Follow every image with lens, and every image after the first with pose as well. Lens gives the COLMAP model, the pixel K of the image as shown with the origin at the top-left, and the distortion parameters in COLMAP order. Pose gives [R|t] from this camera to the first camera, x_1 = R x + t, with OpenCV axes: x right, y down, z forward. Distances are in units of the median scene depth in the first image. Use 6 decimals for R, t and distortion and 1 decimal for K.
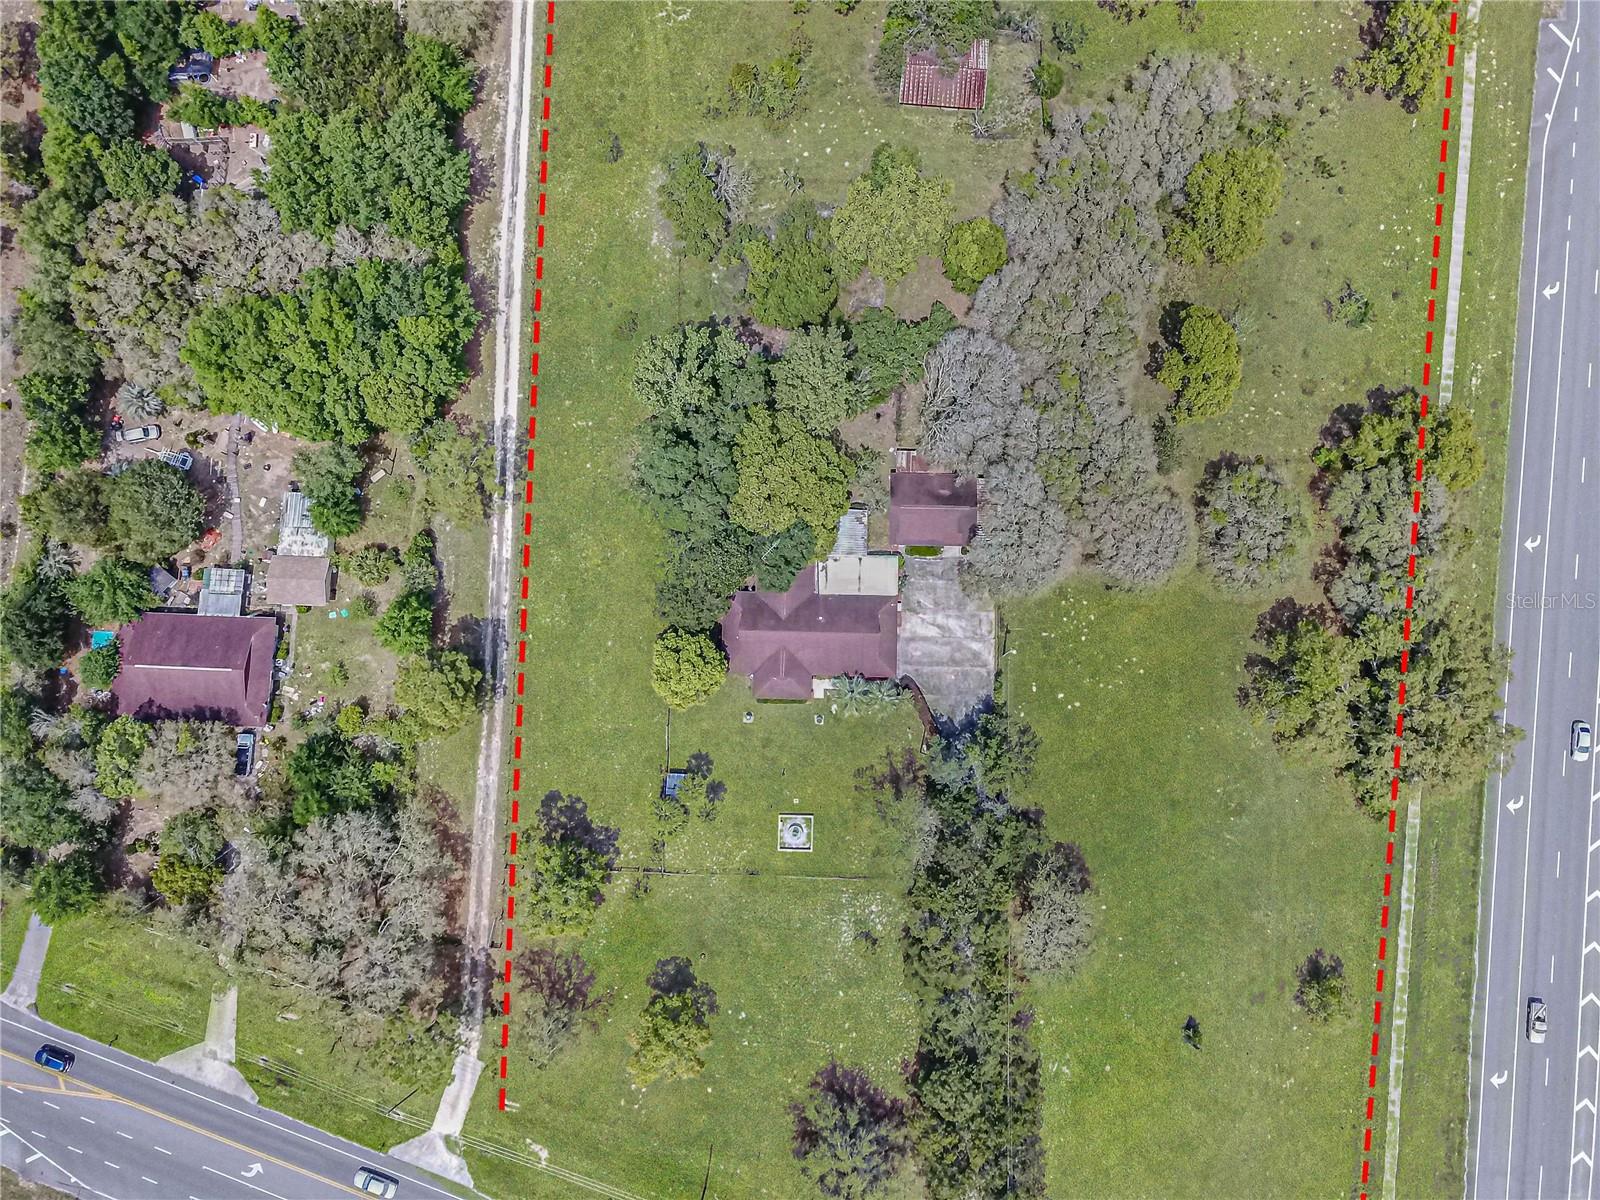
lens RADIAL K [[1215.2, 0, 800.0], [0, 1215.2, 600.0], [0, 0, 1]] dist [0.013142, -0.010616]
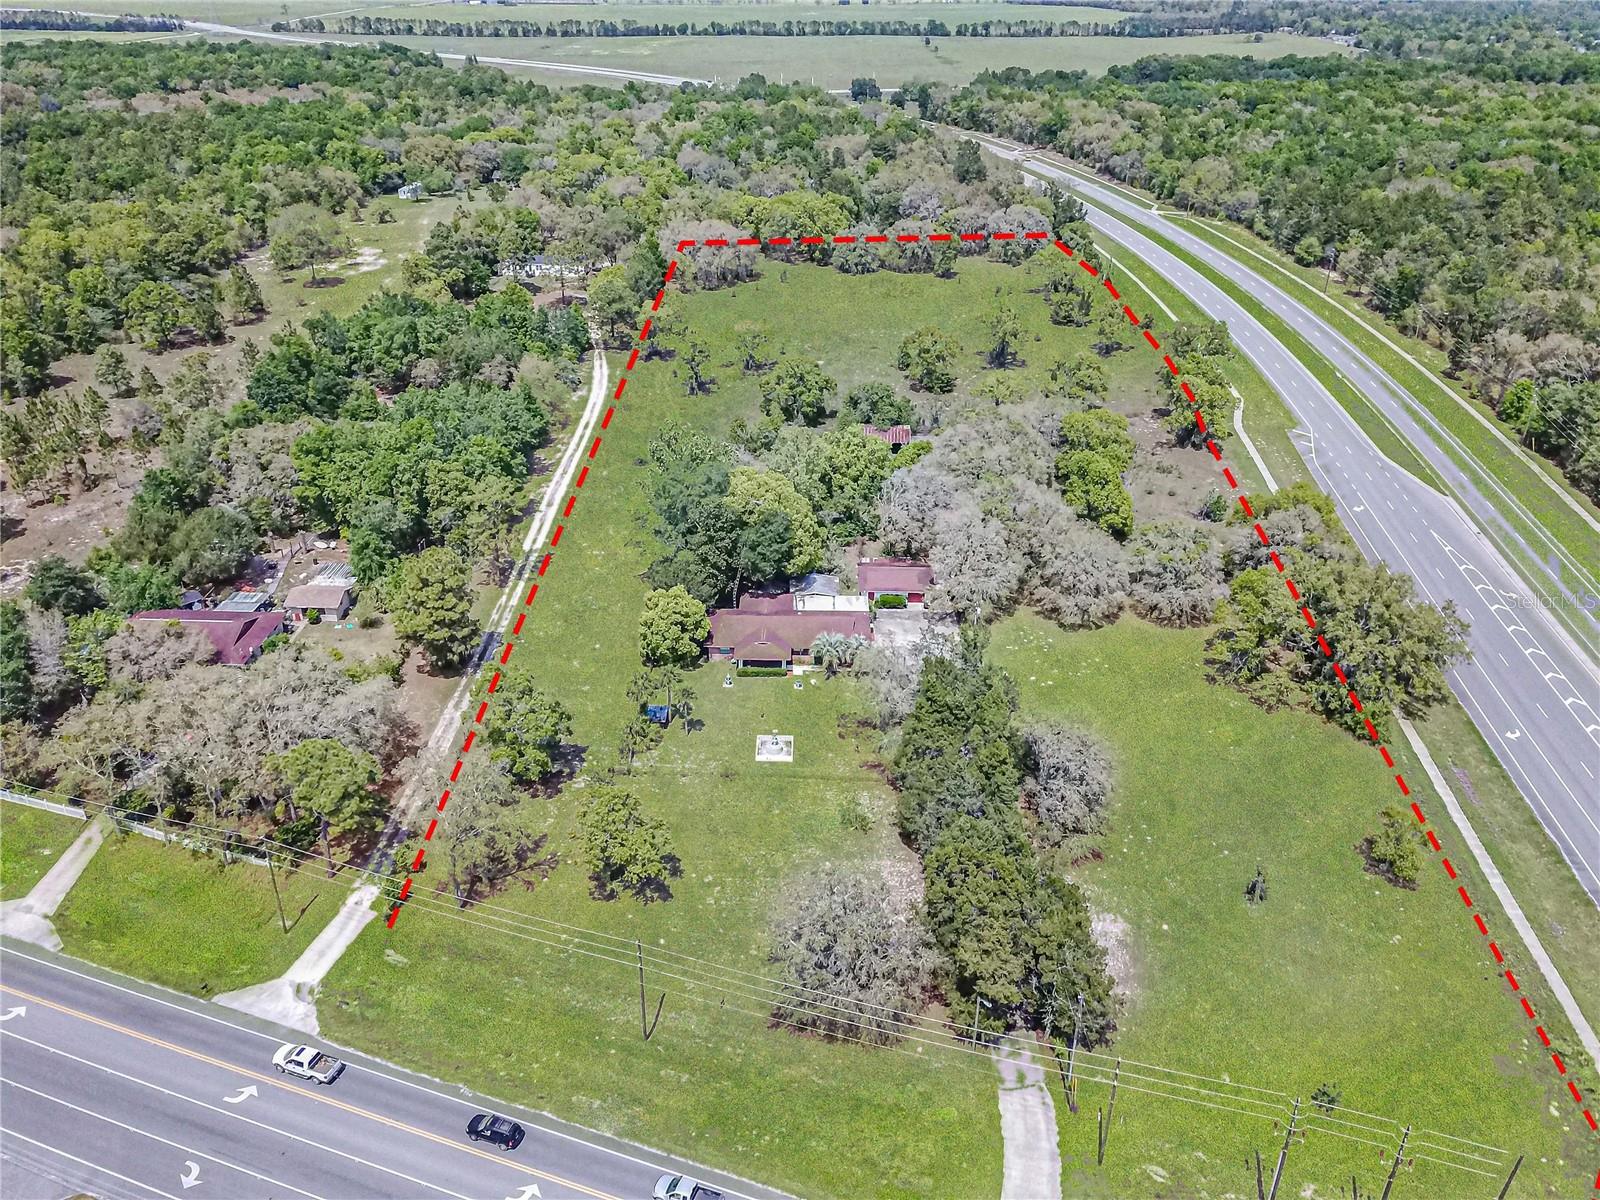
lens RADIAL K [[1215.2, 0, 800.0], [0, 1215.2, 600.0], [0, 0, 1]] dist [0.001232, 0.004925]
pose [[0.999376, 0.023648, 0.026249, -0.011724], [0.007460, 0.584977, -0.811016, 0.884617], [-0.034534, 0.810705, 0.584435, 0.362264]]
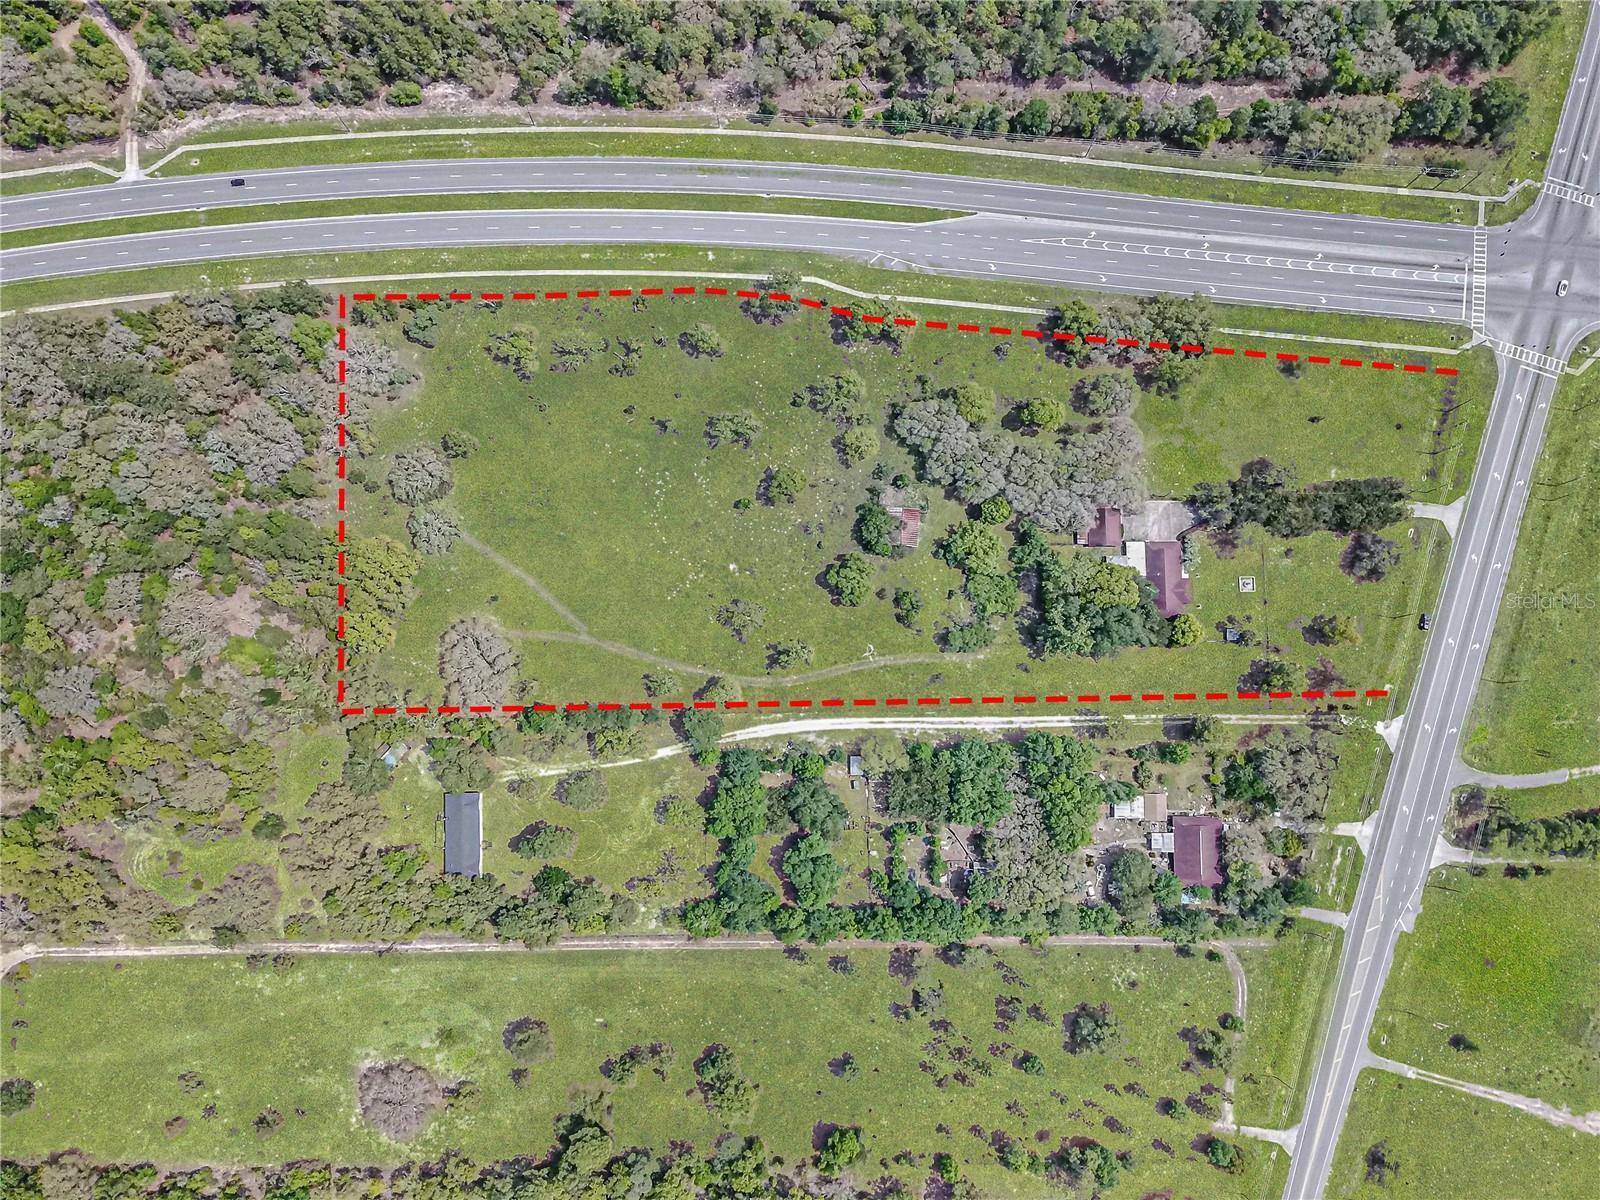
lens RADIAL K [[1215.2, 0, 800.0], [0, 1215.2, 600.0], [0, 0, 1]] dist [0.013142, -0.010616]
pose [[-0.029858, -0.990724, 0.132567, -0.316493], [0.991489, -0.012541, 0.129589, -0.958009], [-0.126724, 0.135308, 0.982666, -1.173681]]
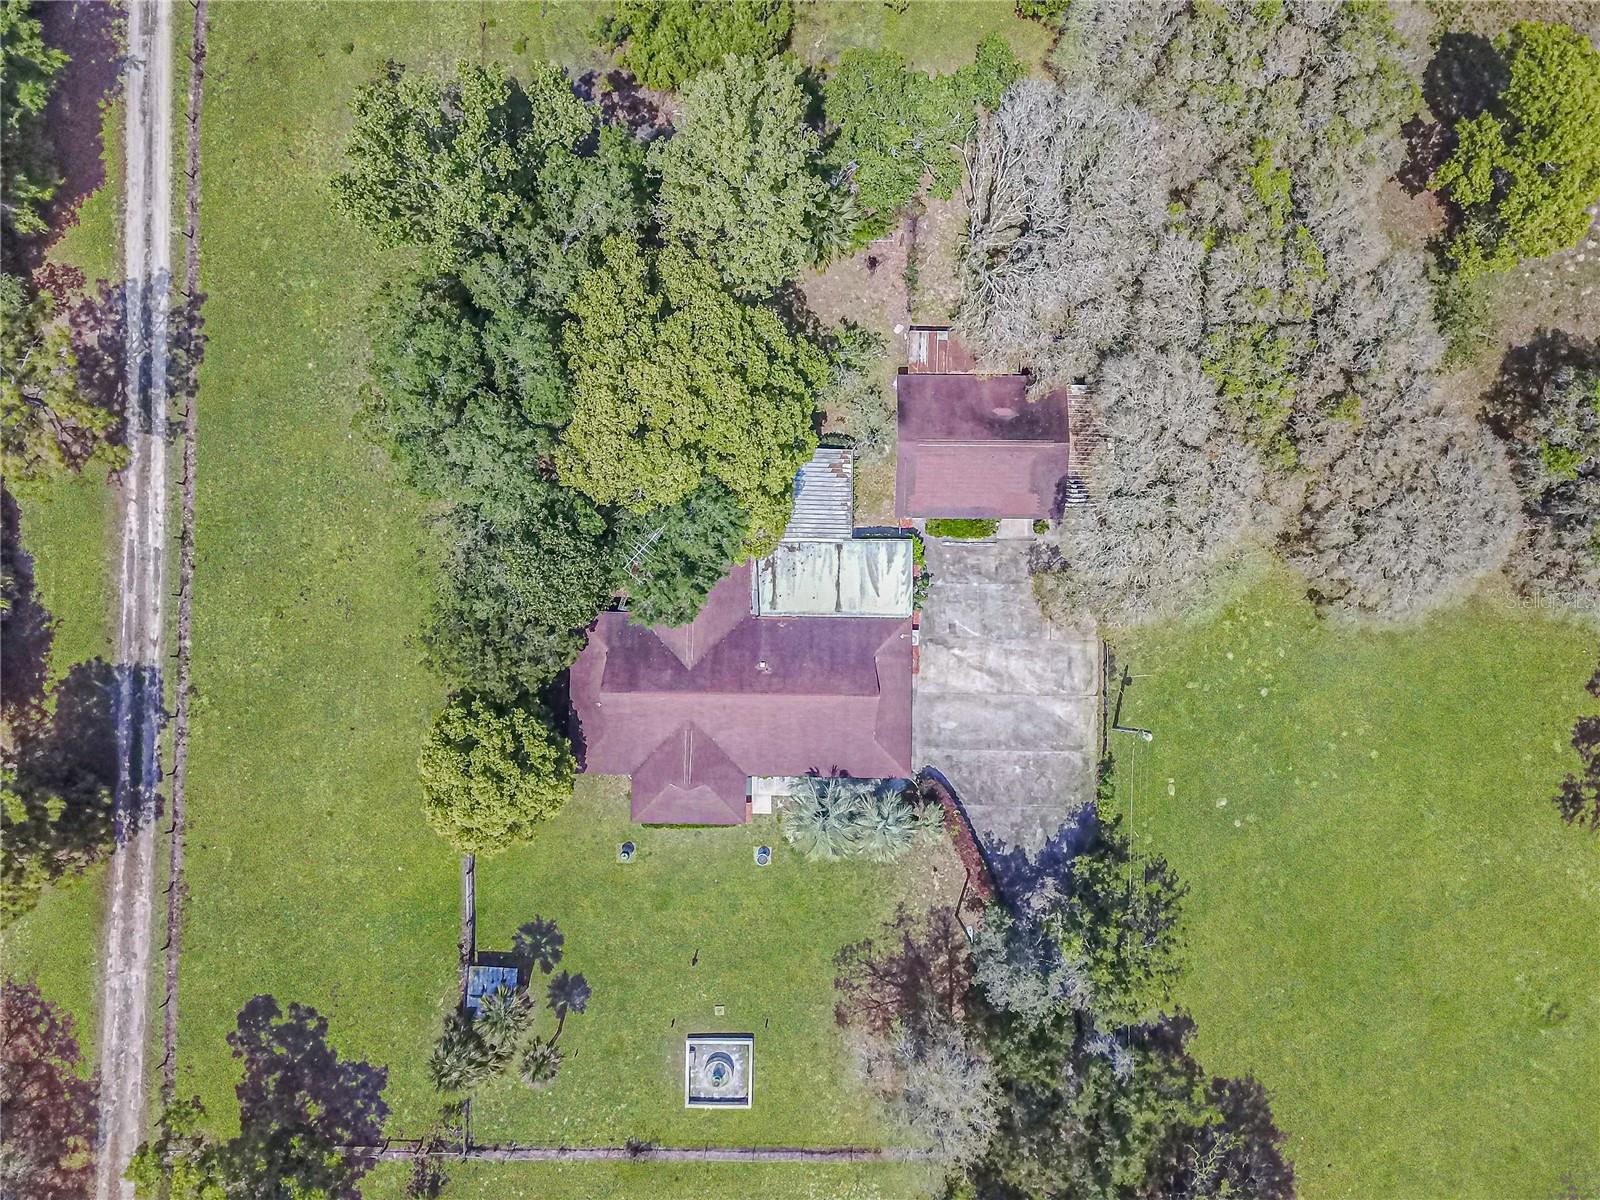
lens RADIAL K [[1215.2, 0, 800.0], [0, 1215.2, 600.0], [0, 0, 1]] dist [0.001232, 0.004925]
pose [[0.999876, -0.009791, 0.012346, 0.026854], [0.008762, 0.996694, 0.080770, -0.053490], [-0.013096, -0.080652, 0.996656, 0.495067]]
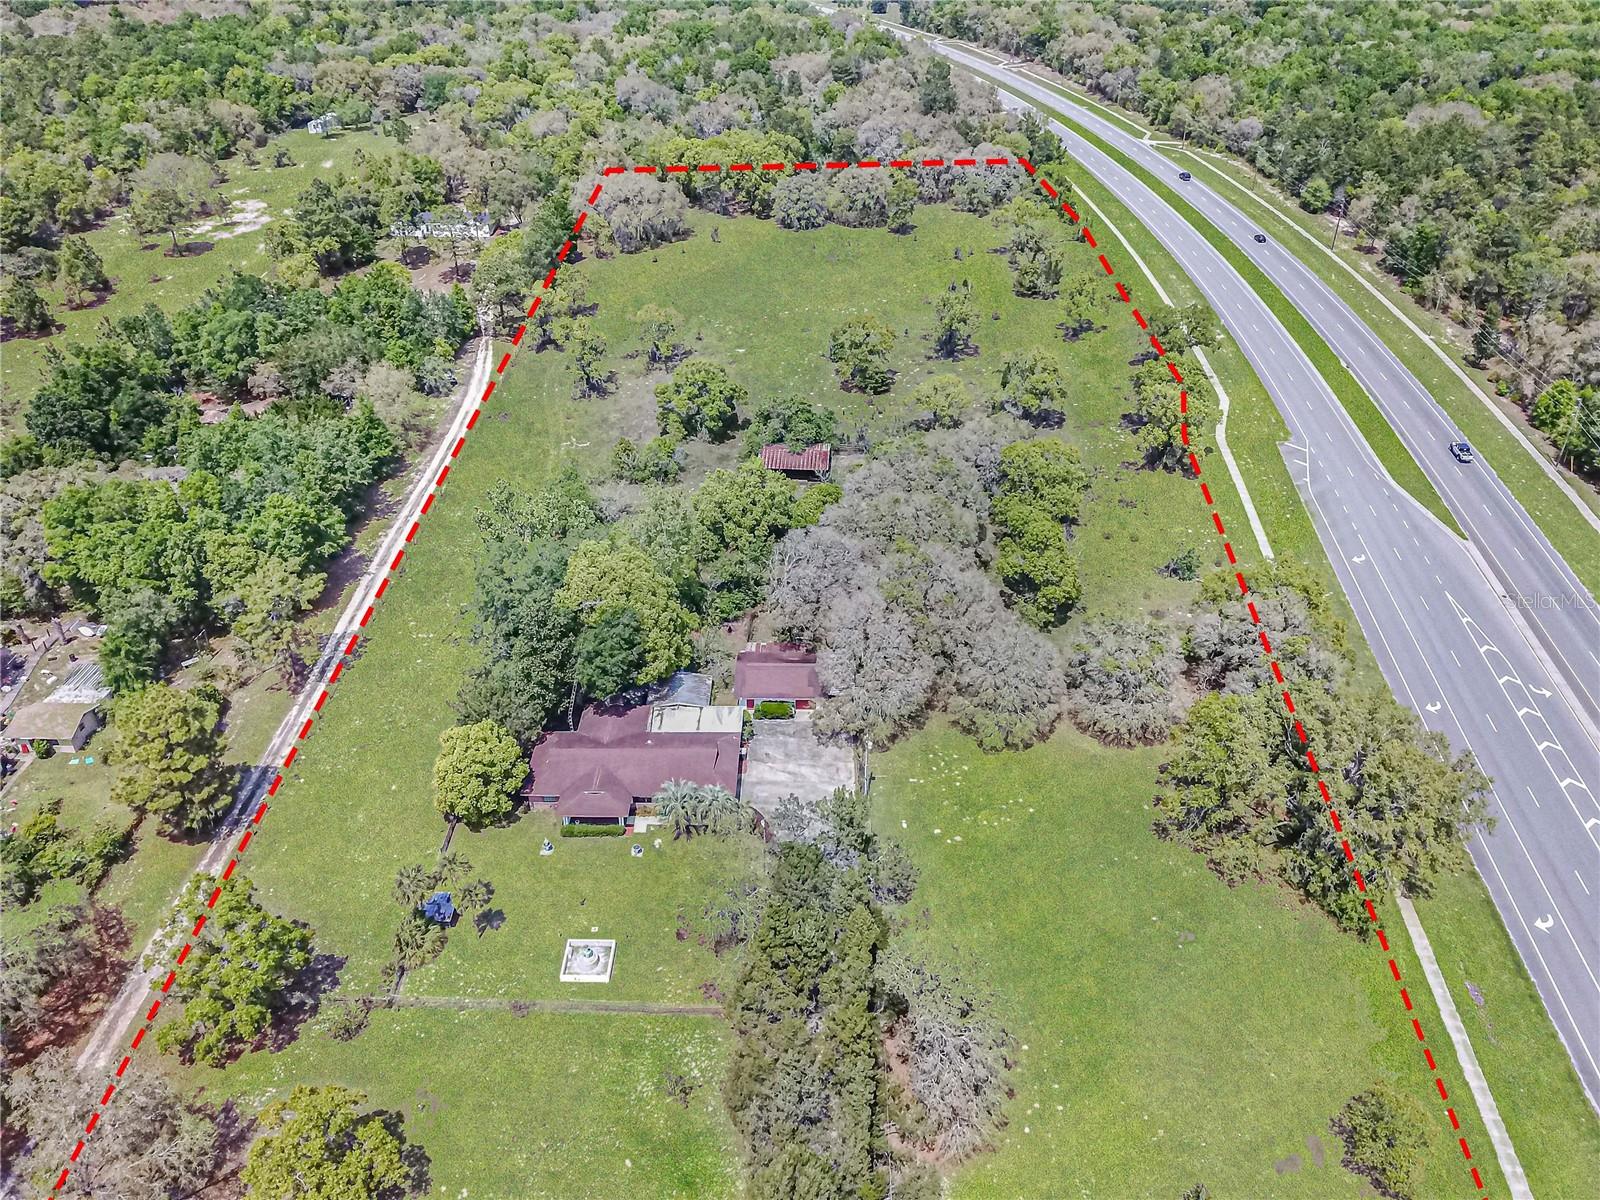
lens RADIAL K [[1215.2, 0, 800.0], [0, 1215.2, 600.0], [0, 0, 1]] dist [0.013142, -0.010616]
pose [[0.999682, 0.012853, 0.021675, 0.104251], [0.008293, 0.644438, -0.764612, 0.610561], [-0.023796, 0.764549, 0.644127, 0.367705]]
